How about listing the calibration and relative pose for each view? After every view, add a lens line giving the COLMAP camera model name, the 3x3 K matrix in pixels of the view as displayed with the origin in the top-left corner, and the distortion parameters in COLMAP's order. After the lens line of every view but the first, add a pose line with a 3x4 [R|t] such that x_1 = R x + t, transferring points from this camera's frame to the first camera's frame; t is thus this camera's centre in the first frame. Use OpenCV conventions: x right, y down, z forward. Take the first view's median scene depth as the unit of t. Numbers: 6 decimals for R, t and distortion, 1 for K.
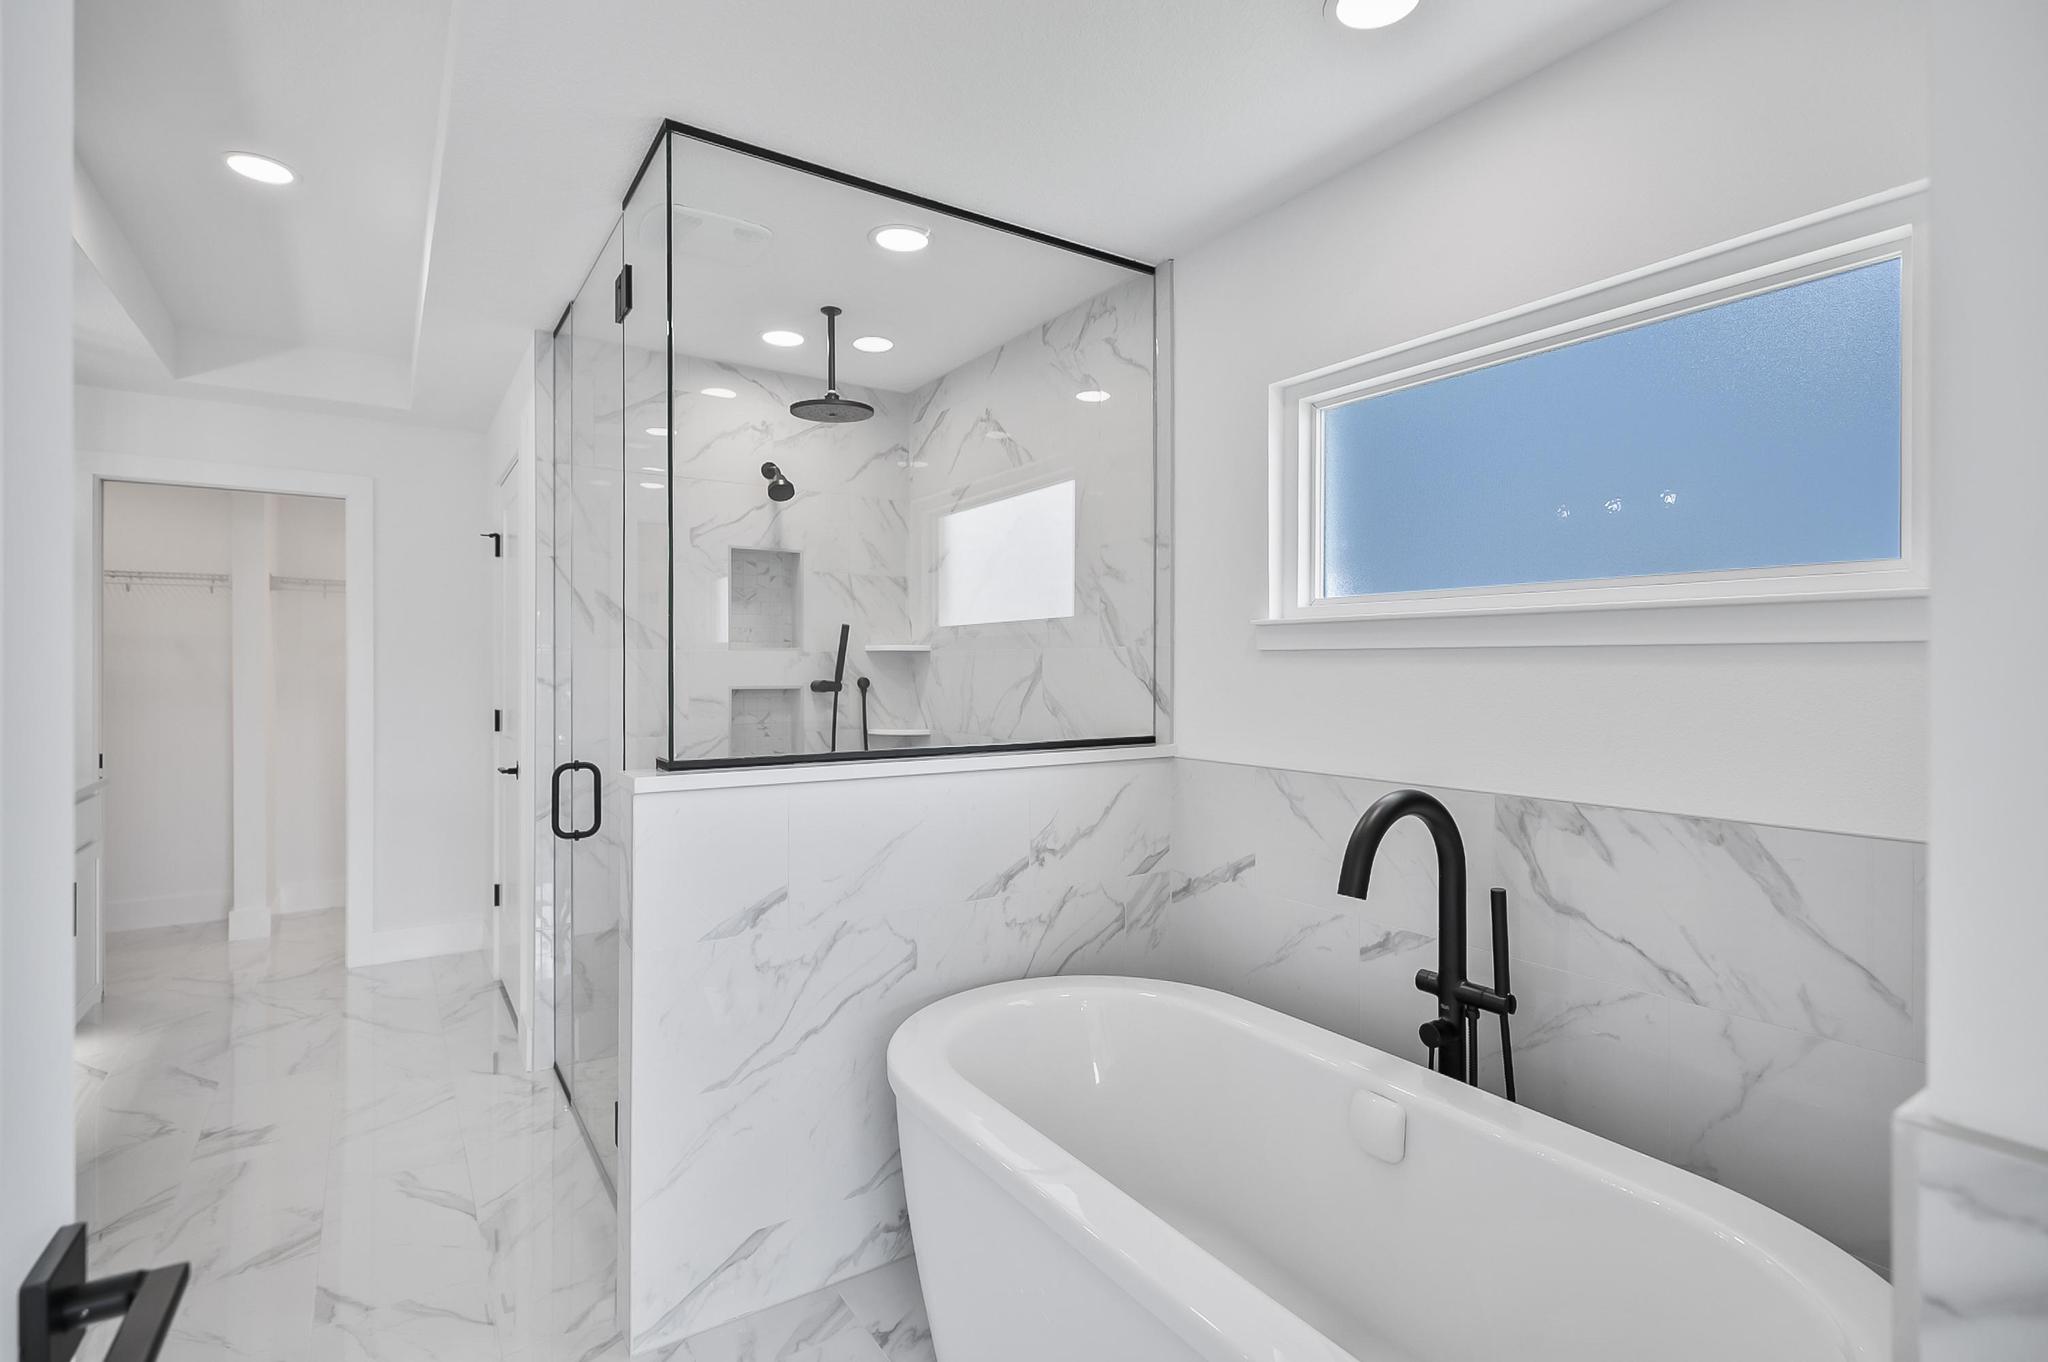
lens RADIAL K [[968.6, 0, 1024.0], [0, 968.6, 681.0], [0, 0, 1]] dist [-0.001627, -0.000777]
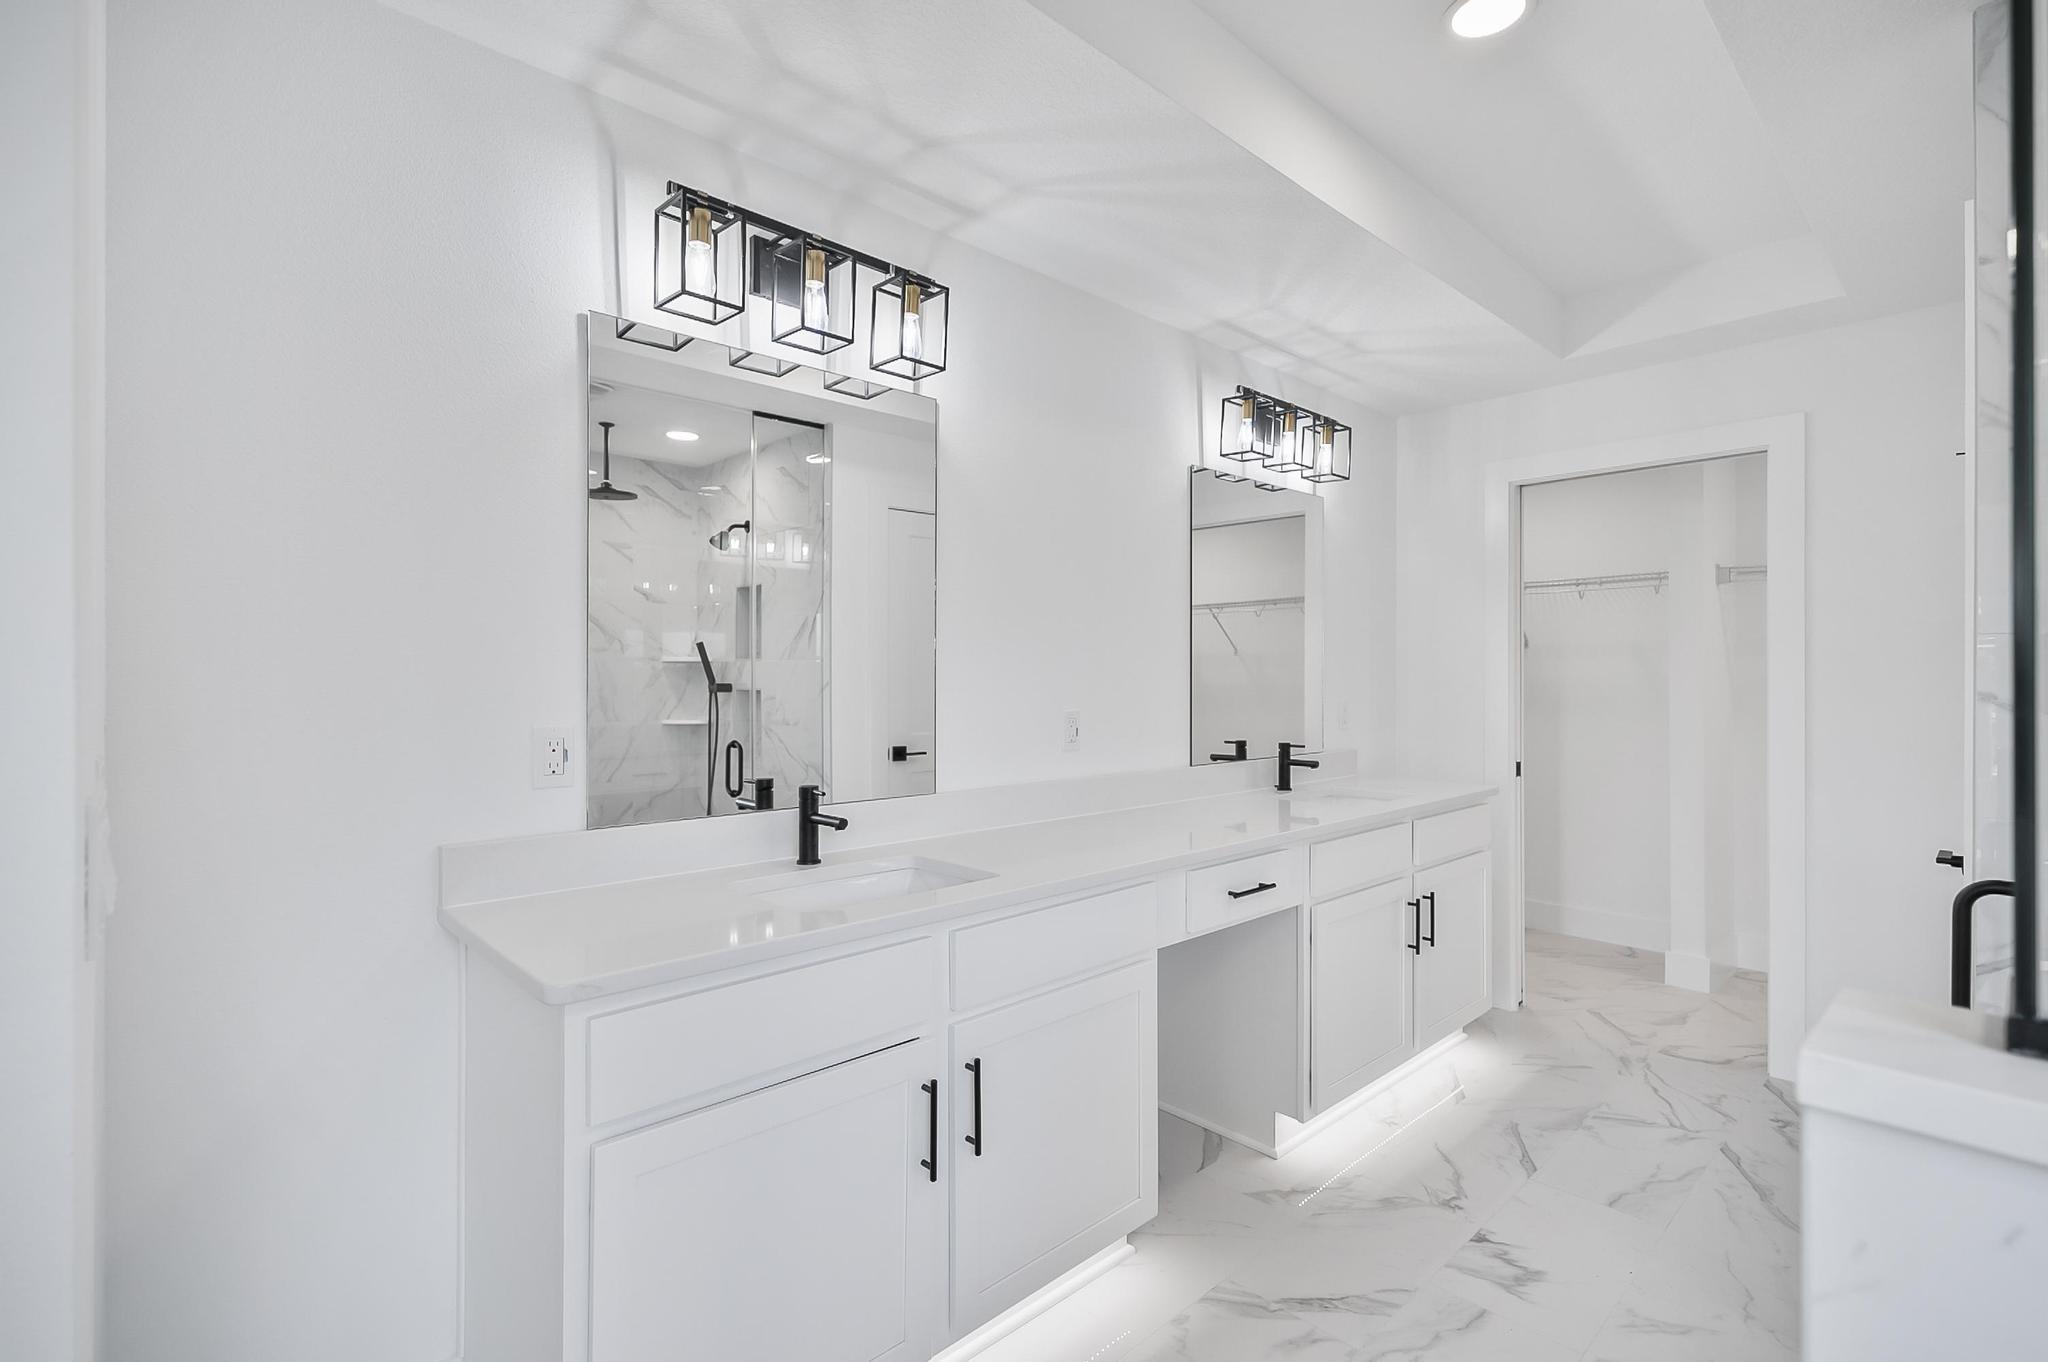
lens RADIAL K [[938.1, 0, 1054.7], [0, 938.1, 678.0], [0, 0, 1]] dist [0.003306, 0.000170]
pose [[0.169000, 0.000152, -0.985616, -0.127020], [-0.012556, 0.999919, -0.001999, -0.004949], [0.985536, 0.012713, 0.168989, 0.558404]]
